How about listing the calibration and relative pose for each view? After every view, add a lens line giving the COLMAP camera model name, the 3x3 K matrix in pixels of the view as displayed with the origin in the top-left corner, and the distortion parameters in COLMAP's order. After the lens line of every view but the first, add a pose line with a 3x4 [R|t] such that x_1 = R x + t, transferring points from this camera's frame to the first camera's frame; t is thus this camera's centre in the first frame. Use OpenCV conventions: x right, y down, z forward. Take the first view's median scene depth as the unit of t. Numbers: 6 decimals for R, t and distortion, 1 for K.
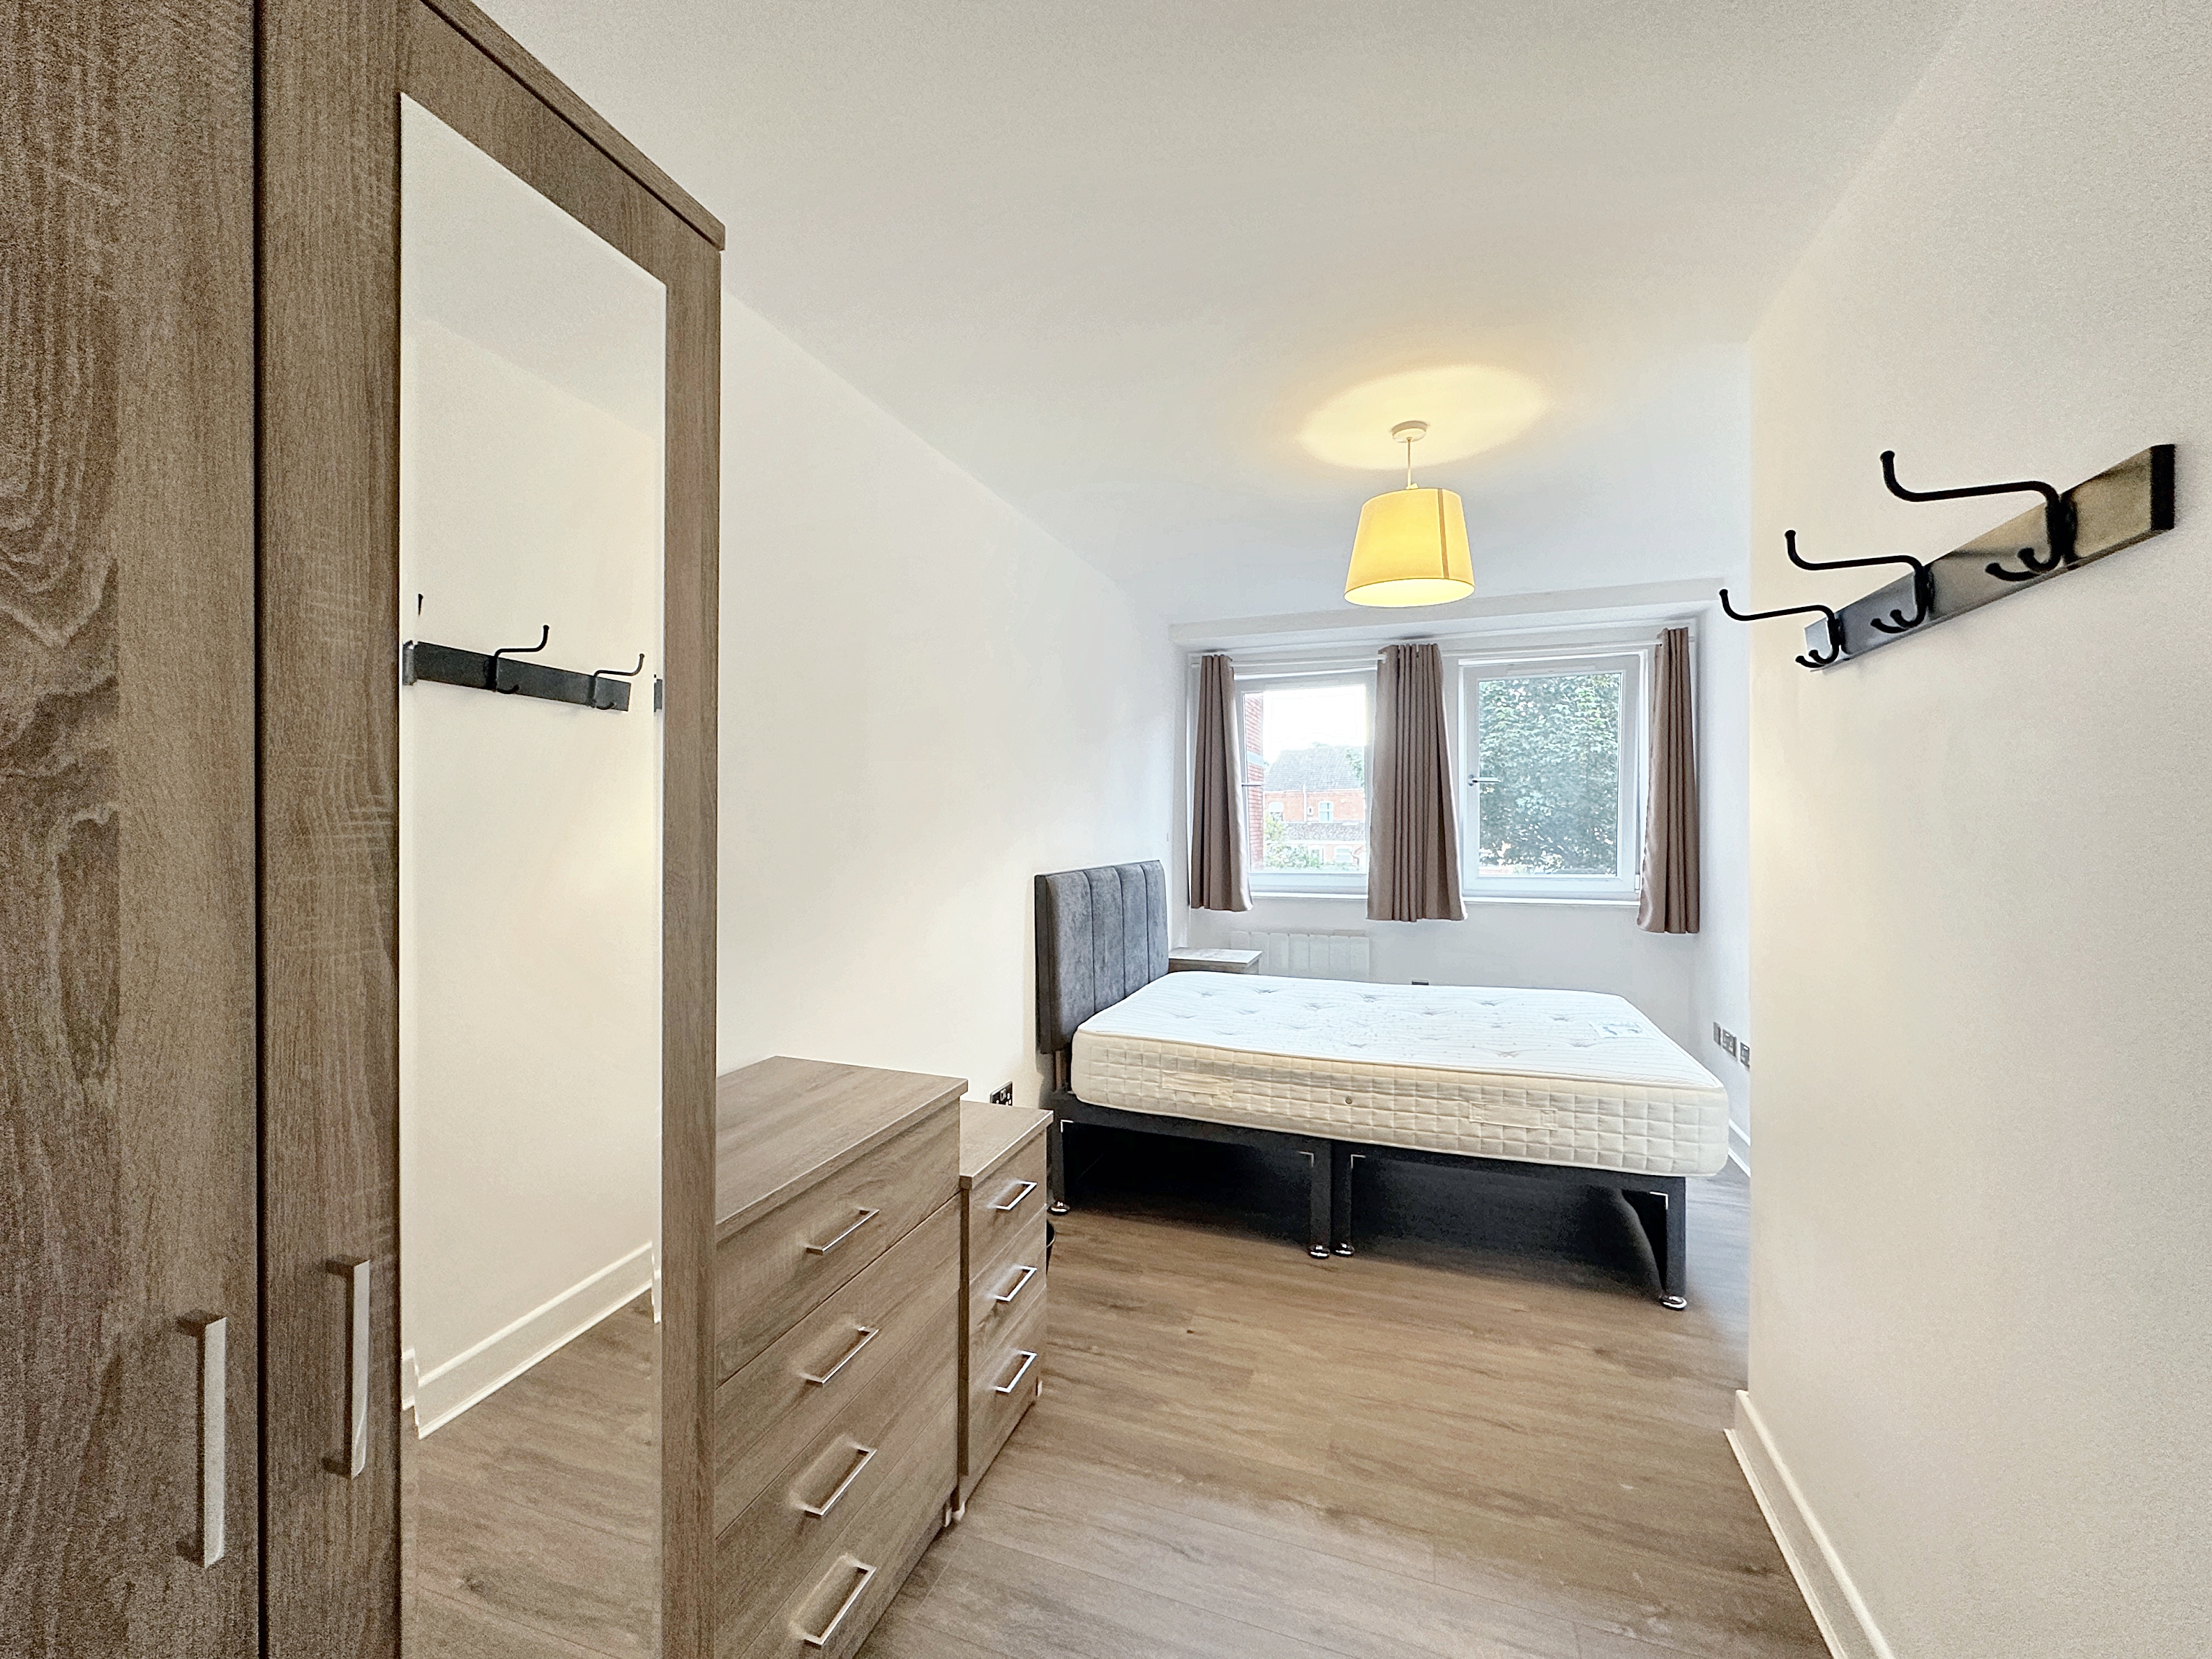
lens RADIAL K [[879.3, 0, 1106.0], [0, 879.3, 829.5], [0, 0, 1]] dist [-0.000219, 0.000177]
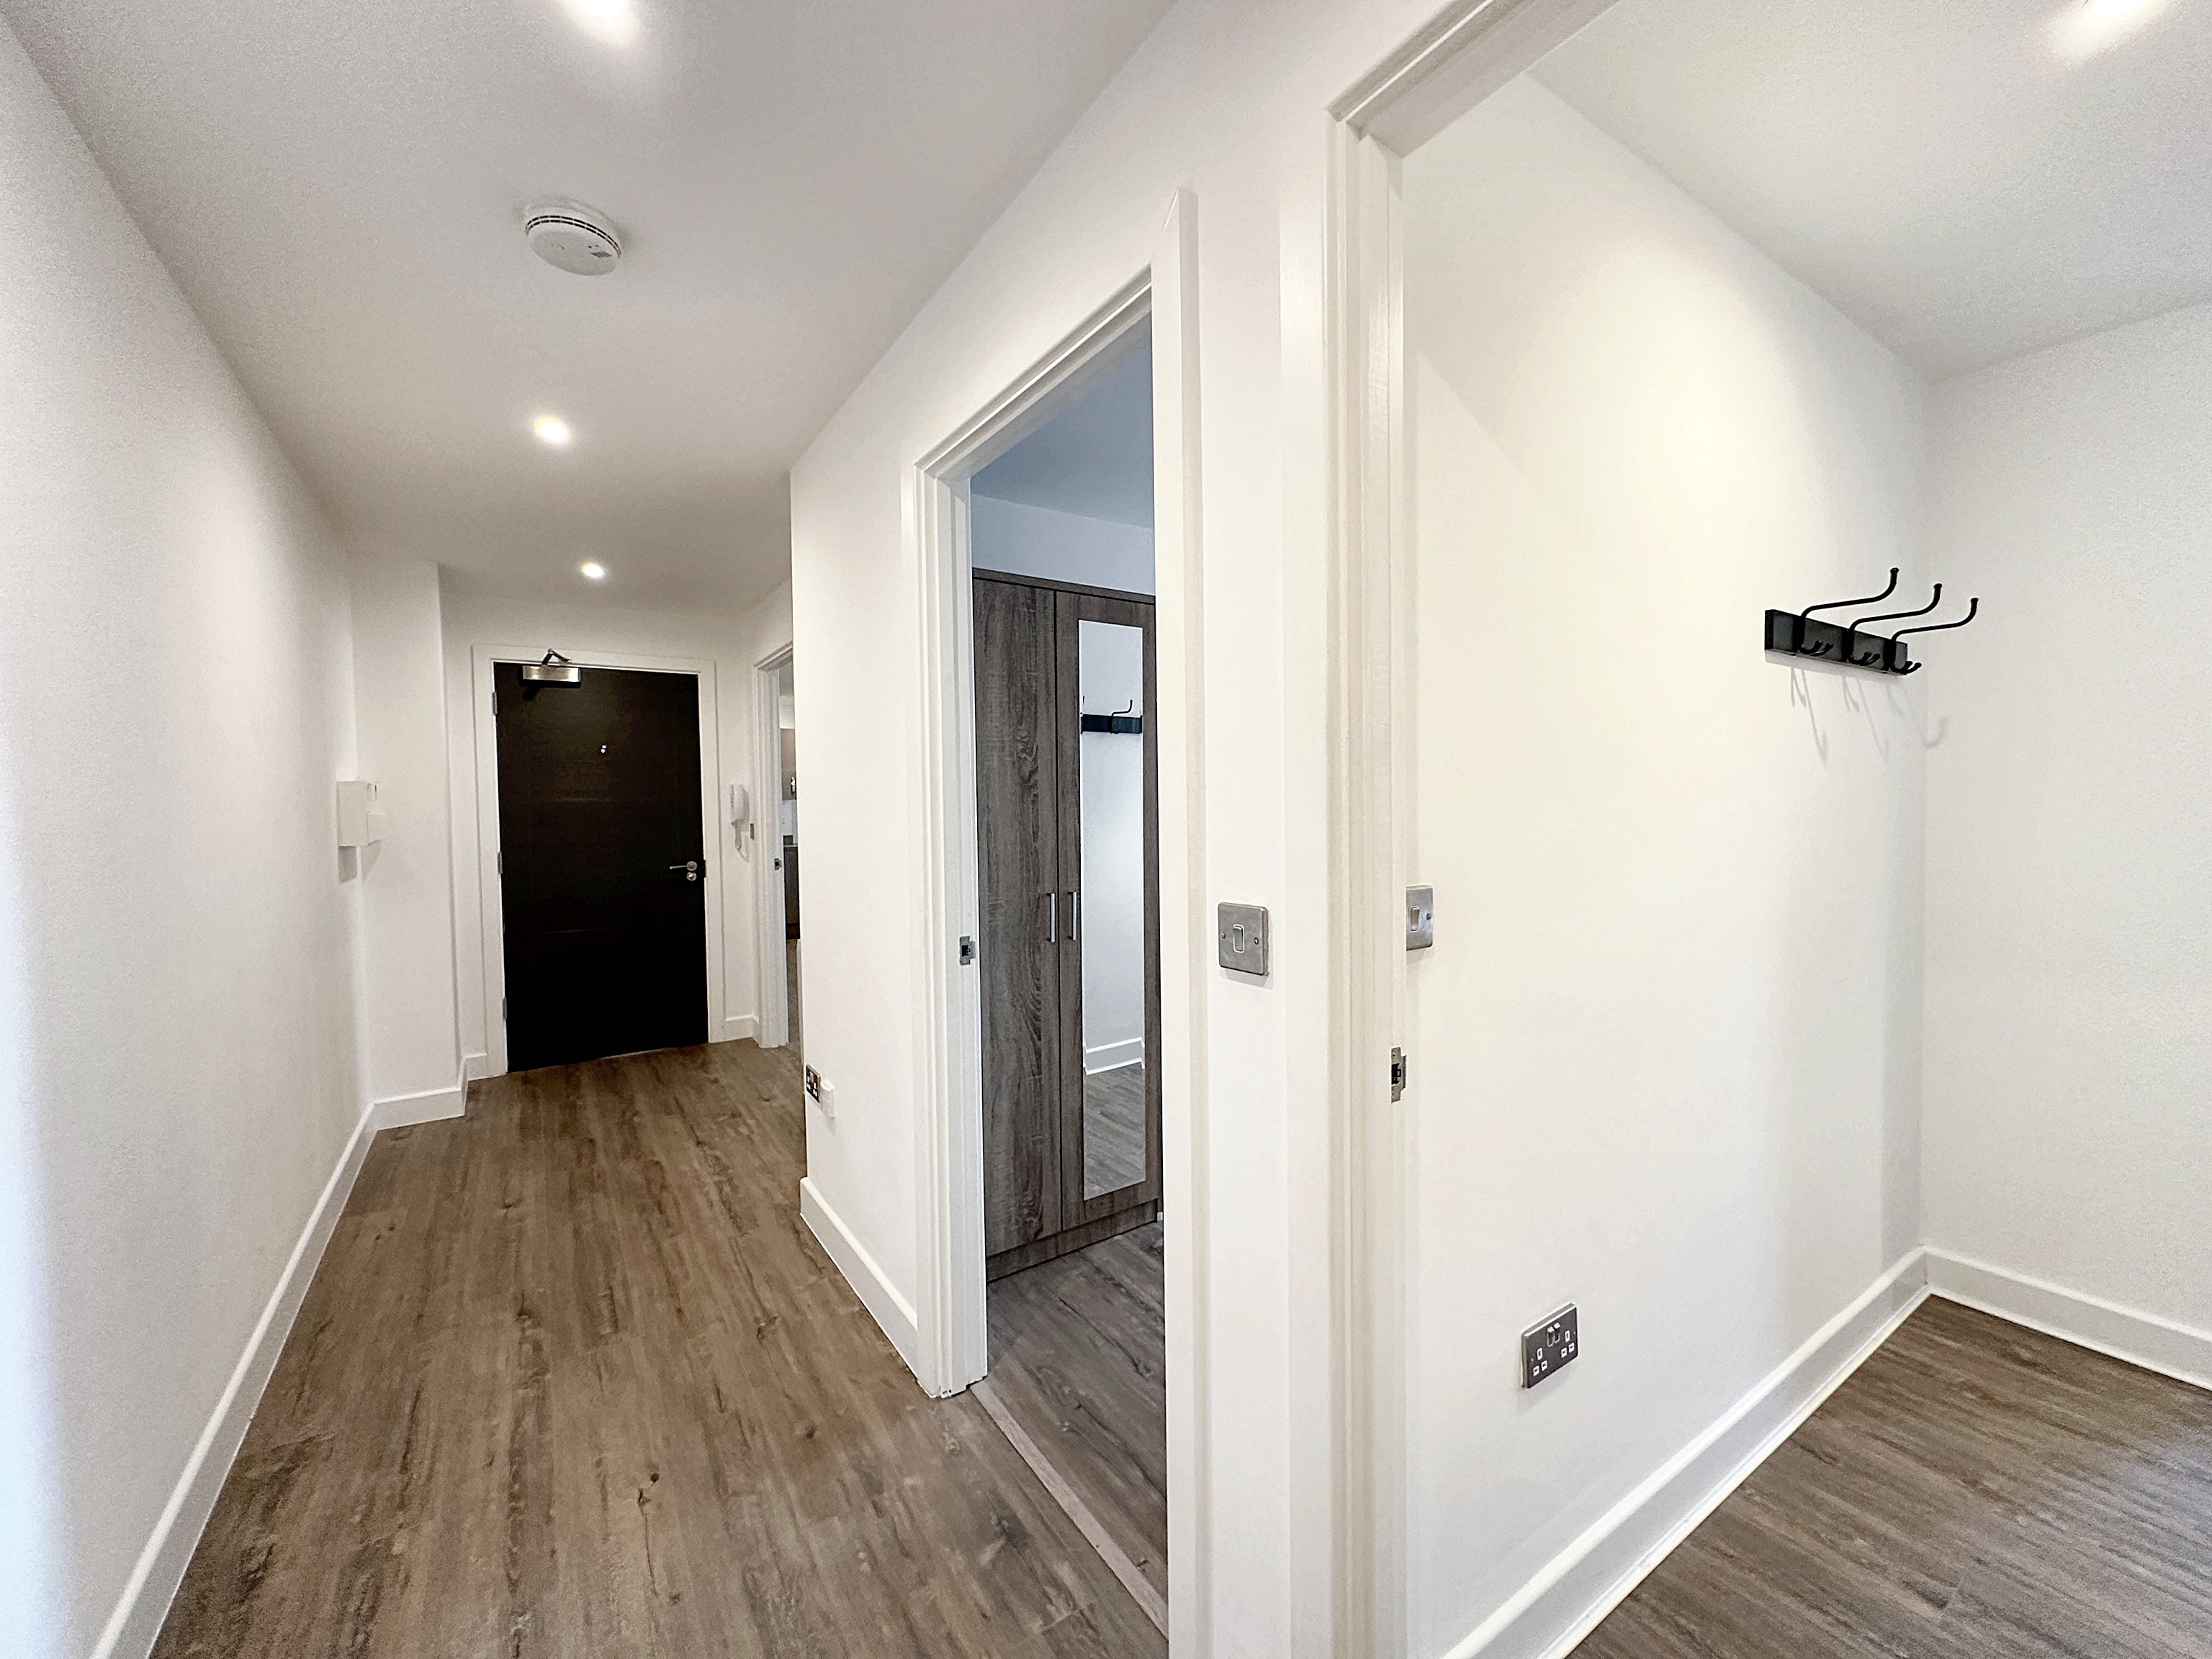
lens RADIAL K [[879.3, 0, 1106.0], [0, 879.3, 829.5], [0, 0, 1]] dist [-0.000219, 0.000177]
pose [[0.798662, 0.016172, -0.601562, 0.460848], [0.008796, 0.999218, 0.038540, 0.001323], [0.601716, -0.036072, 0.797896, -0.576802]]
